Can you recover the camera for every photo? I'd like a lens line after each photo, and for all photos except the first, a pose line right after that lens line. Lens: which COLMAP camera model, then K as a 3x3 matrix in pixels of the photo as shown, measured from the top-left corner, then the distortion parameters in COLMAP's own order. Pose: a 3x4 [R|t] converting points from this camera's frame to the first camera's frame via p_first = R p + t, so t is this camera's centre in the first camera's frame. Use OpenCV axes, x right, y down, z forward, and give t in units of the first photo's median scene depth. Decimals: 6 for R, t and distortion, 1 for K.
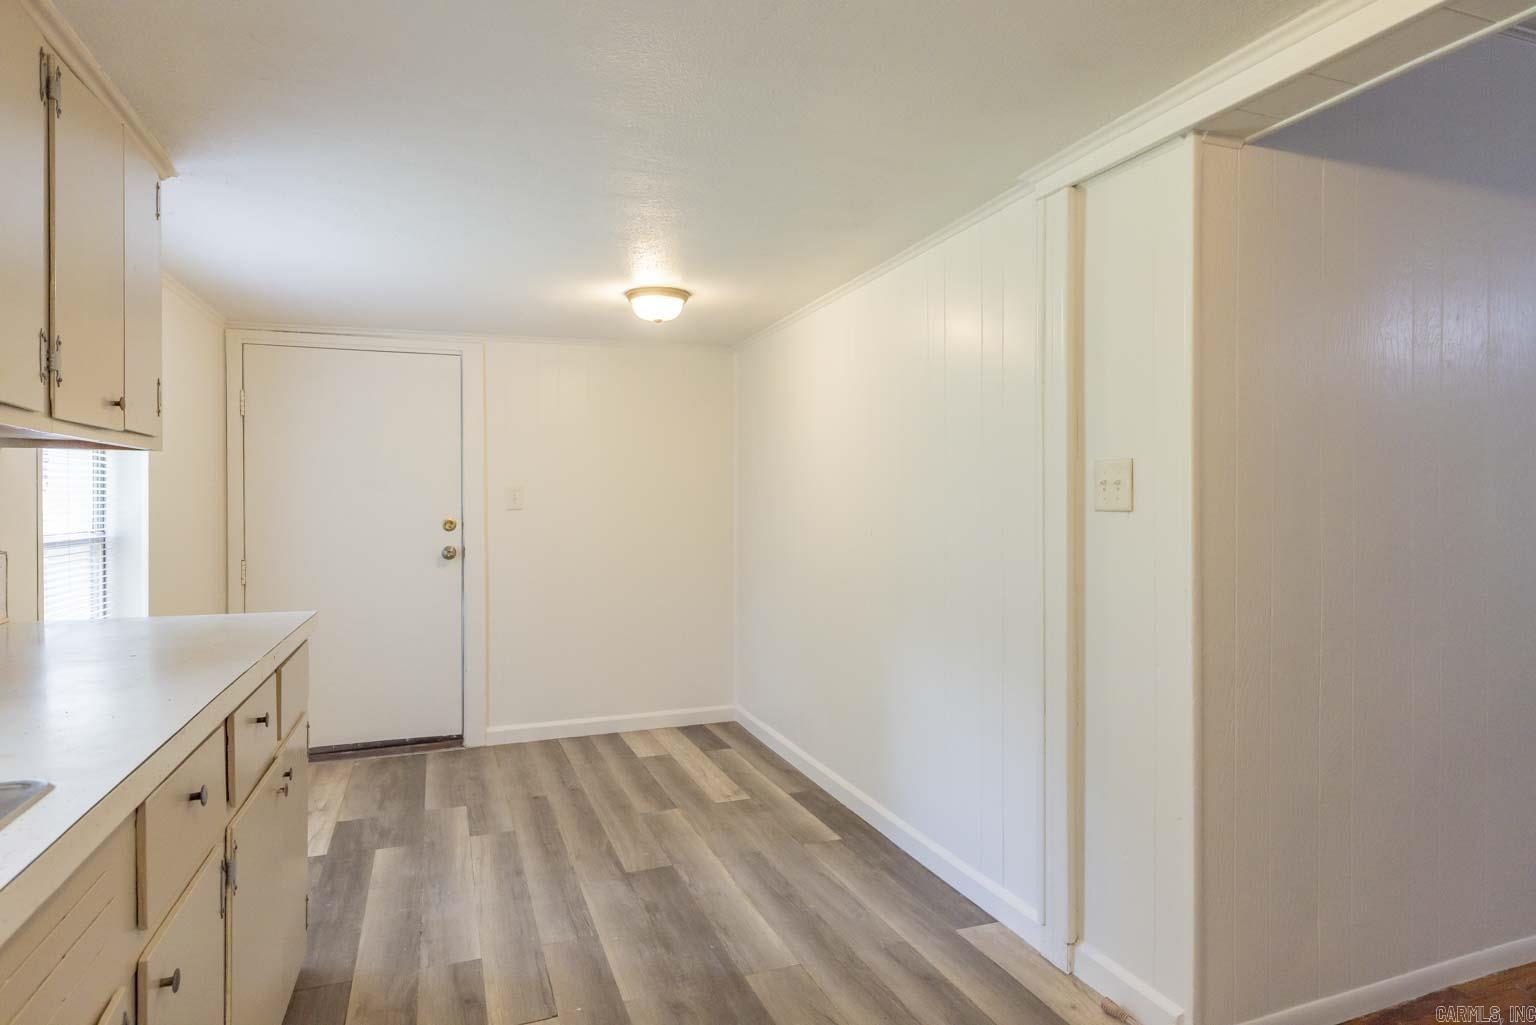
lens RADIAL K [[884.5, 0, 766.0], [0, 884.5, 506.2], [0, 0, 1]] dist [0.007668, -0.000392]
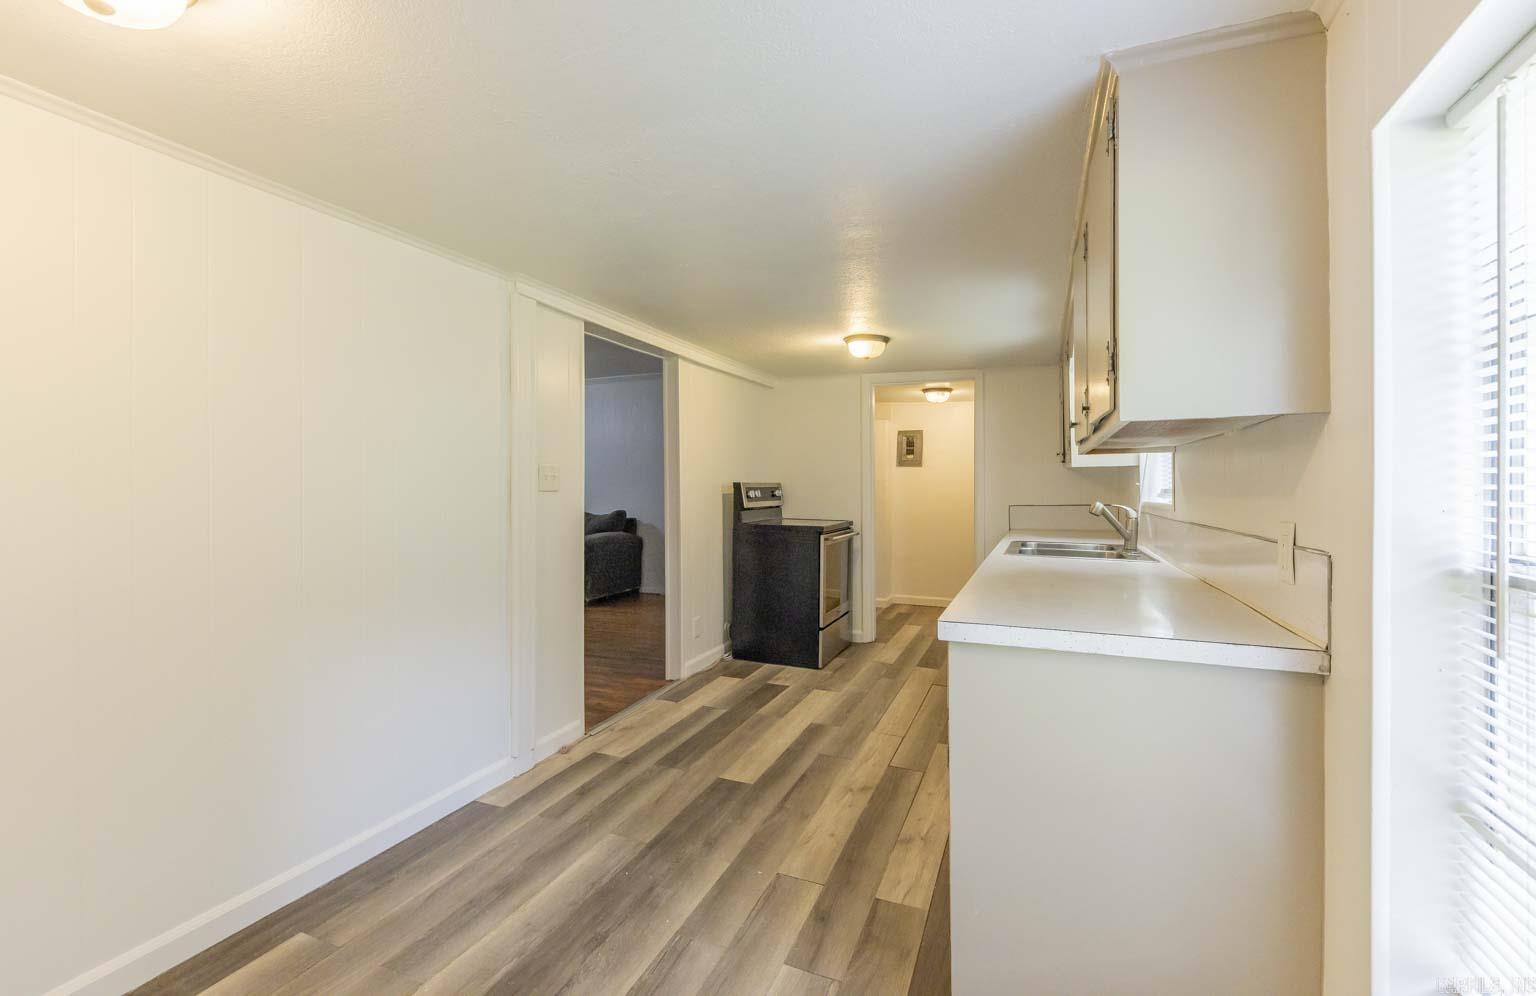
lens RADIAL K [[645.8, 0, 776.6], [0, 645.8, 486.4], [0, 0, 1]] dist [0.004953, -0.000020]
pose [[-0.739252, -0.000509, 0.673429, -0.768320], [0.006390, 0.999949, 0.007771, -0.009015], [-0.673399, 0.010048, -0.739211, 1.484006]]
